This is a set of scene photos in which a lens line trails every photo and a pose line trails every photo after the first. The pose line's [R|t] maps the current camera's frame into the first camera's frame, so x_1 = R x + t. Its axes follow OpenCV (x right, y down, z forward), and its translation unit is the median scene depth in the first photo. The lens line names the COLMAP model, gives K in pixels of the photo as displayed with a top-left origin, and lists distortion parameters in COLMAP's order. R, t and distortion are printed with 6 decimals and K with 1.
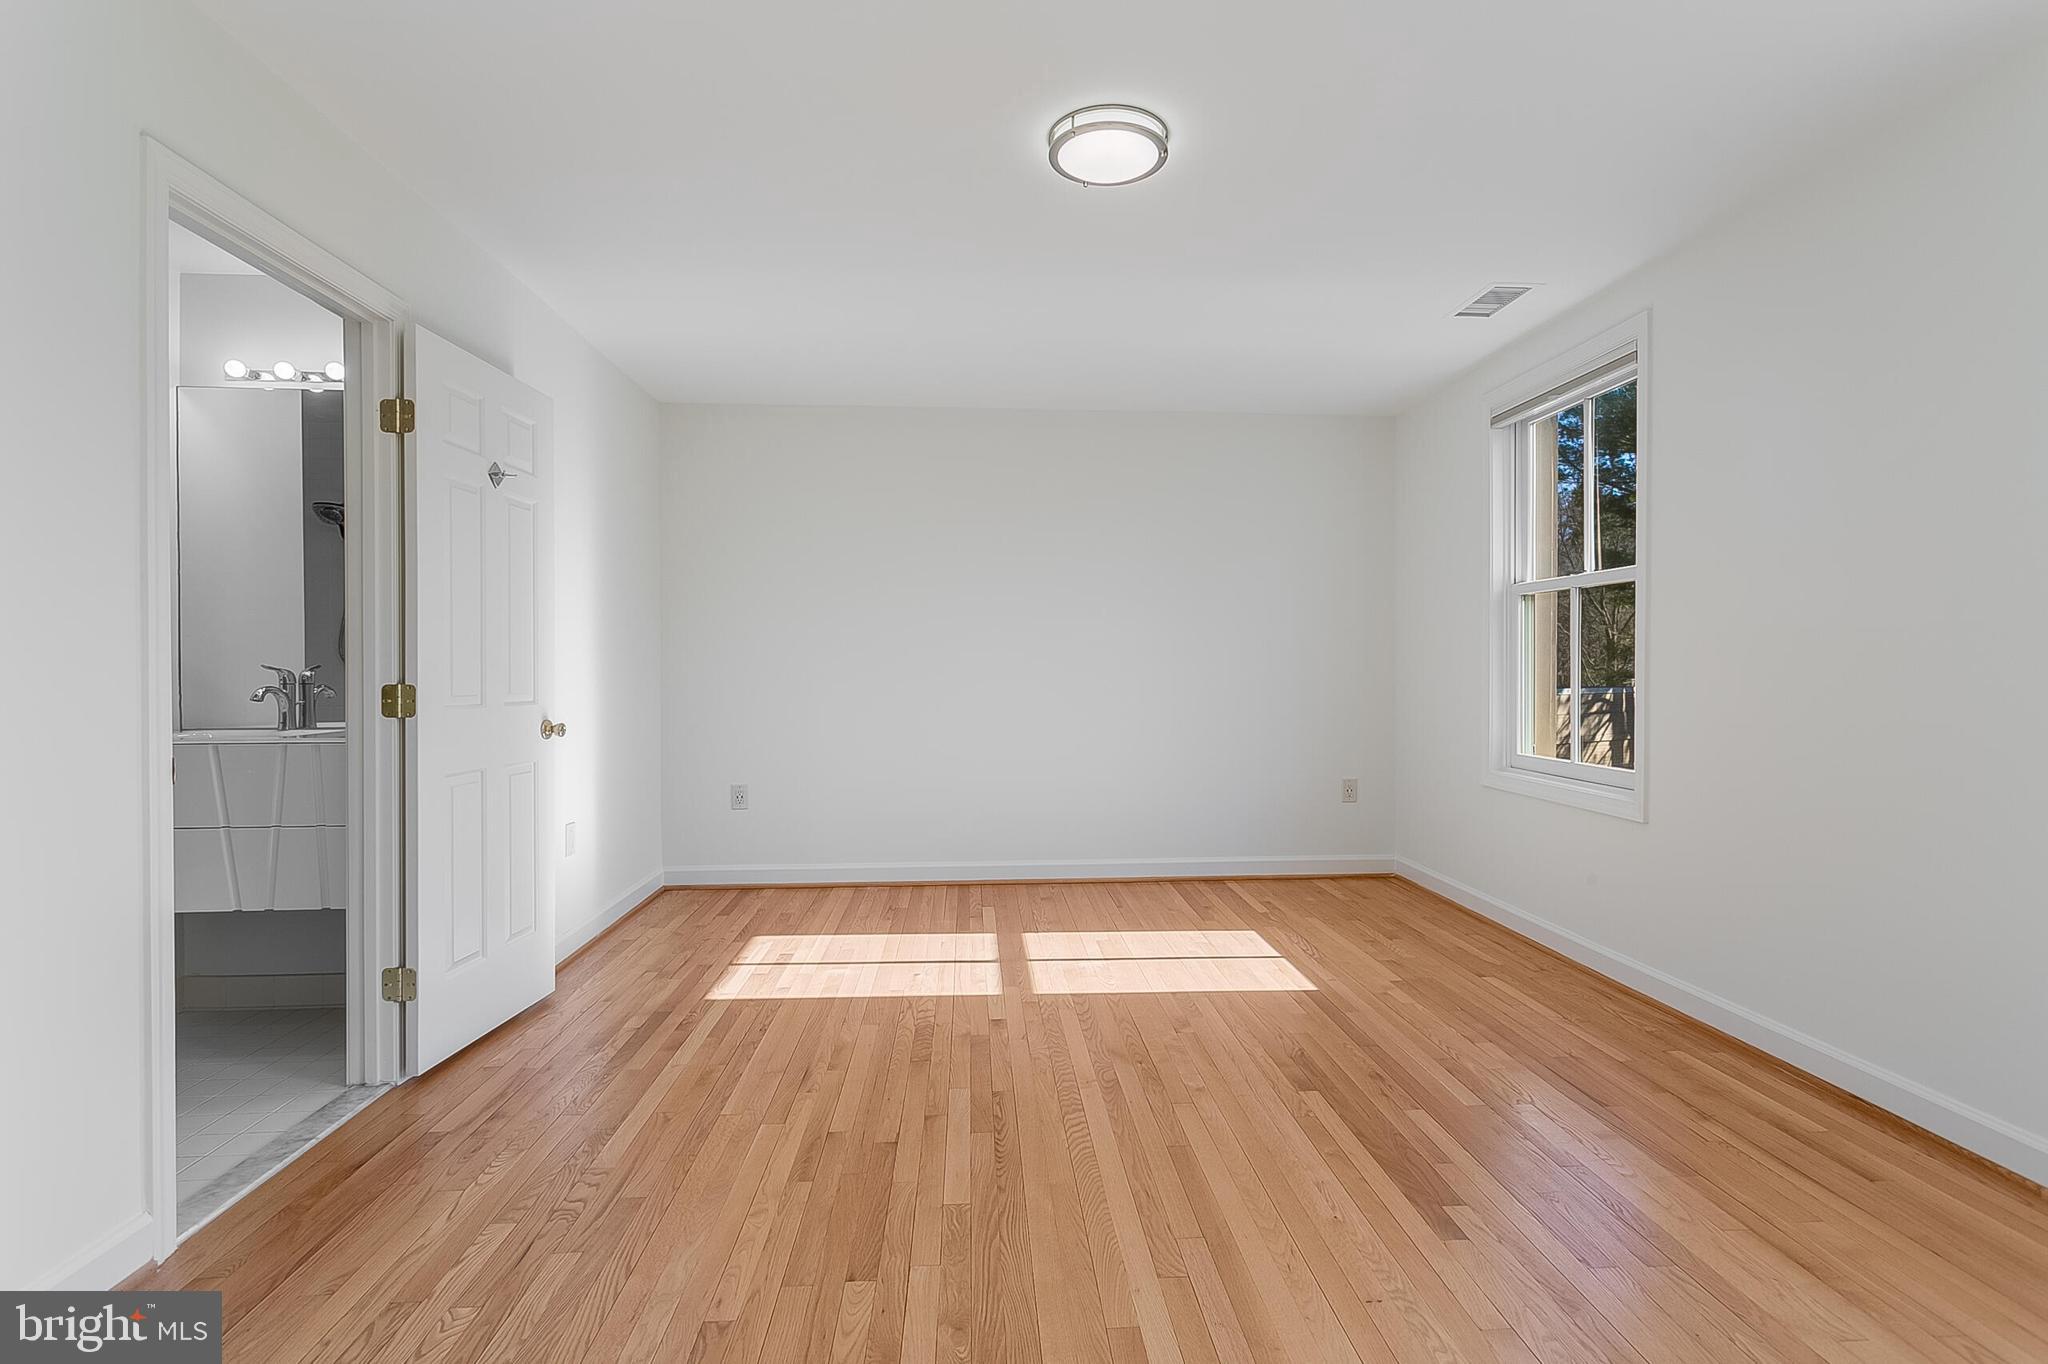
lens RADIAL K [[972.3, 0, 1067.4], [0, 972.3, 668.5], [0, 0, 1]] dist [-0.000850, 0.001270]
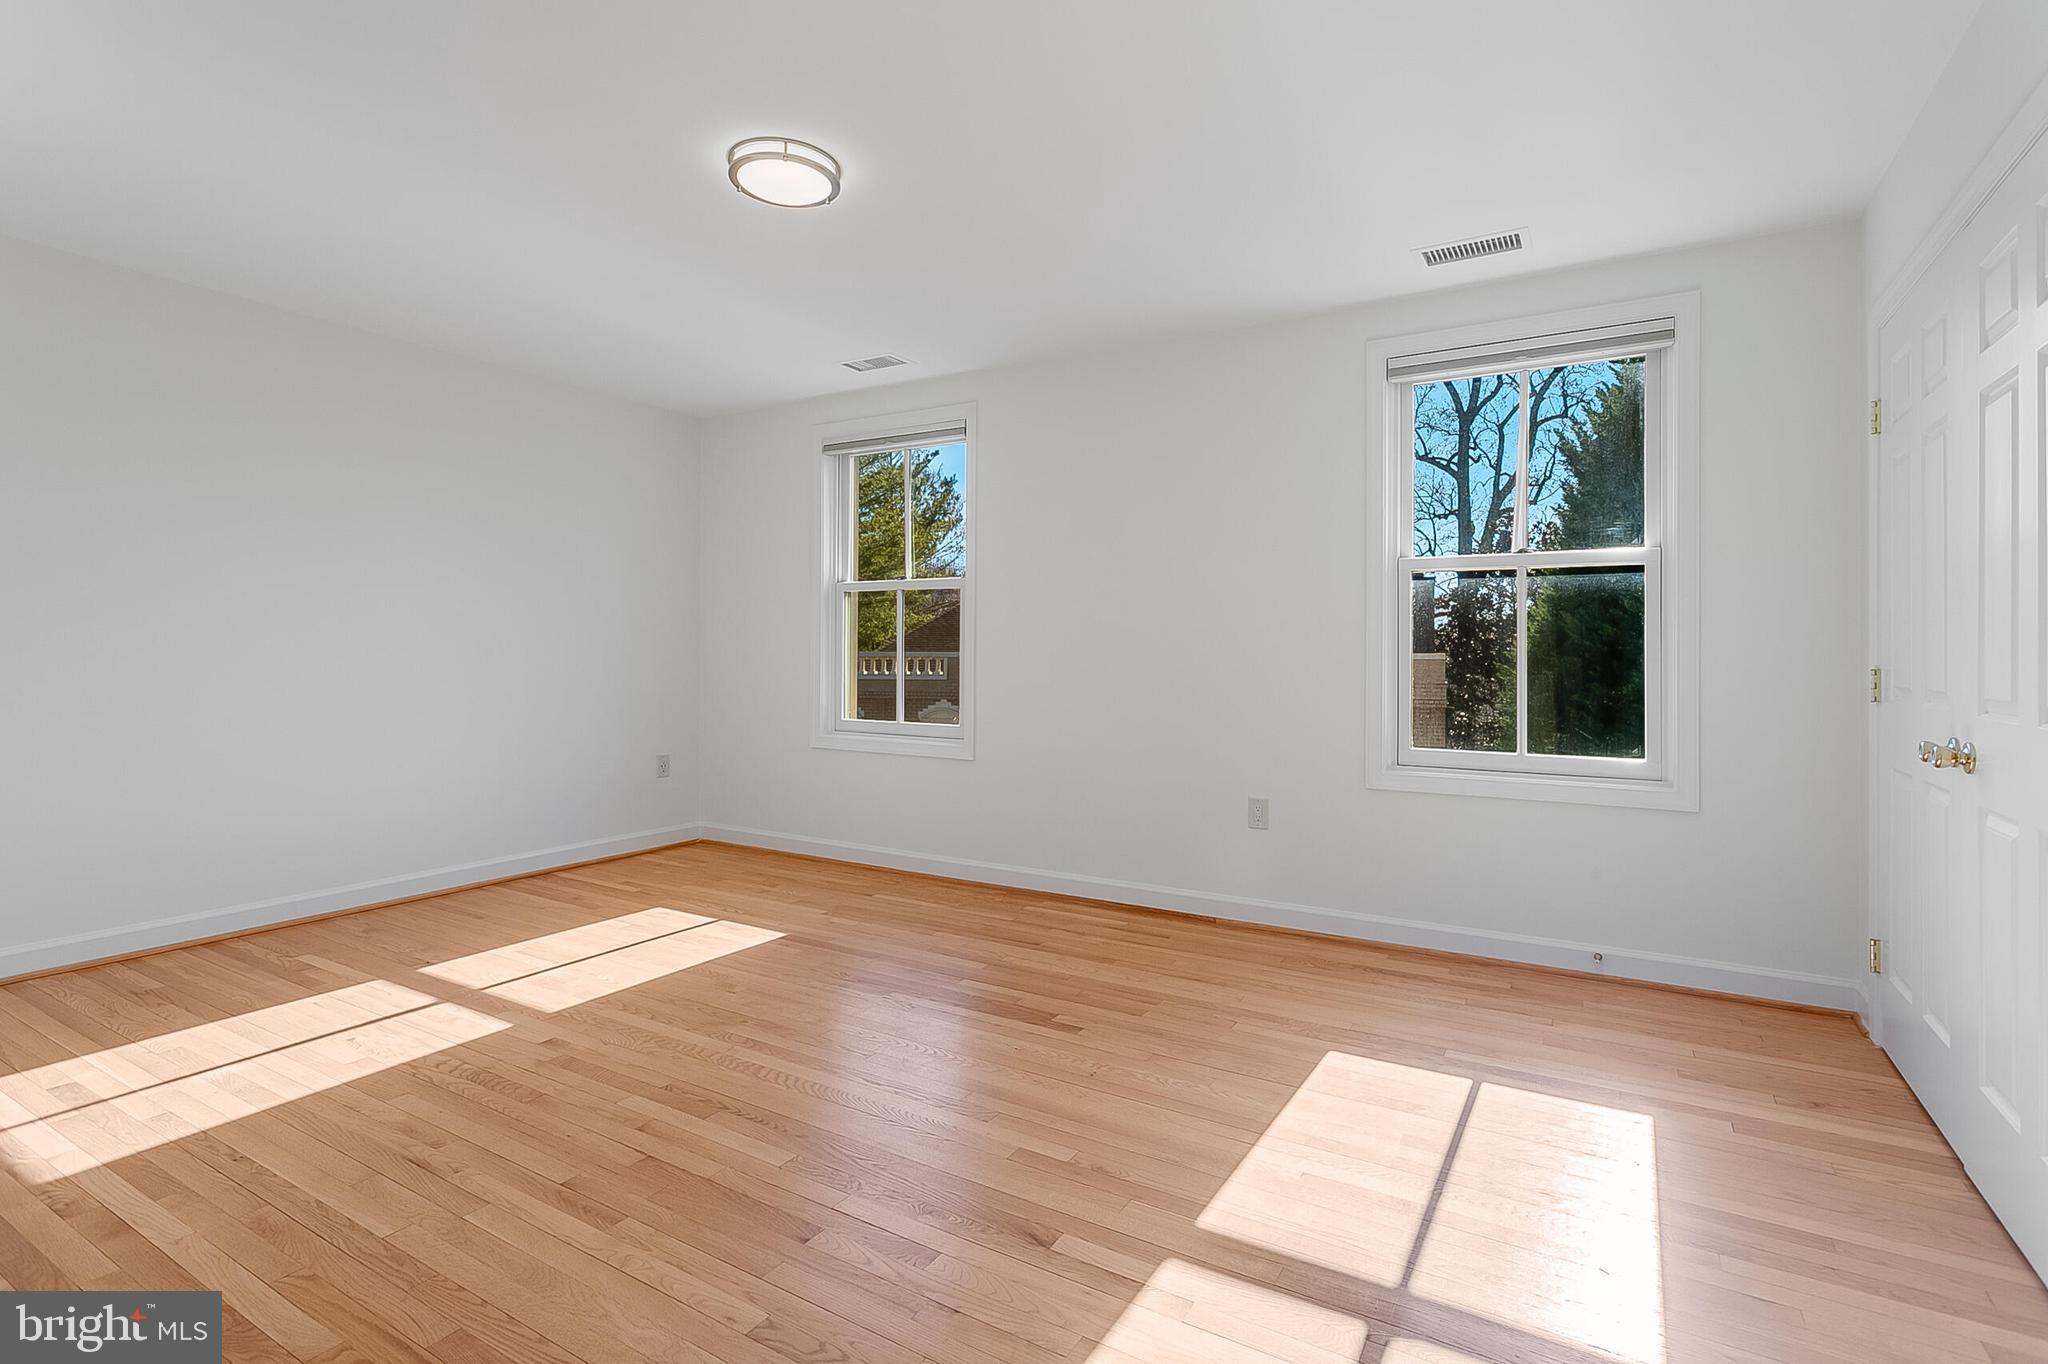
lens RADIAL K [[972.3, 0, 1018.6], [0, 972.3, 642.3], [0, 0, 1]] dist [-0.000850, 0.001270]
pose [[0.578865, 0.012053, 0.815334, -0.572236], [-0.007721, 0.999927, -0.009300, -0.002435], [-0.815387, -0.000911, 0.578916, 0.128016]]
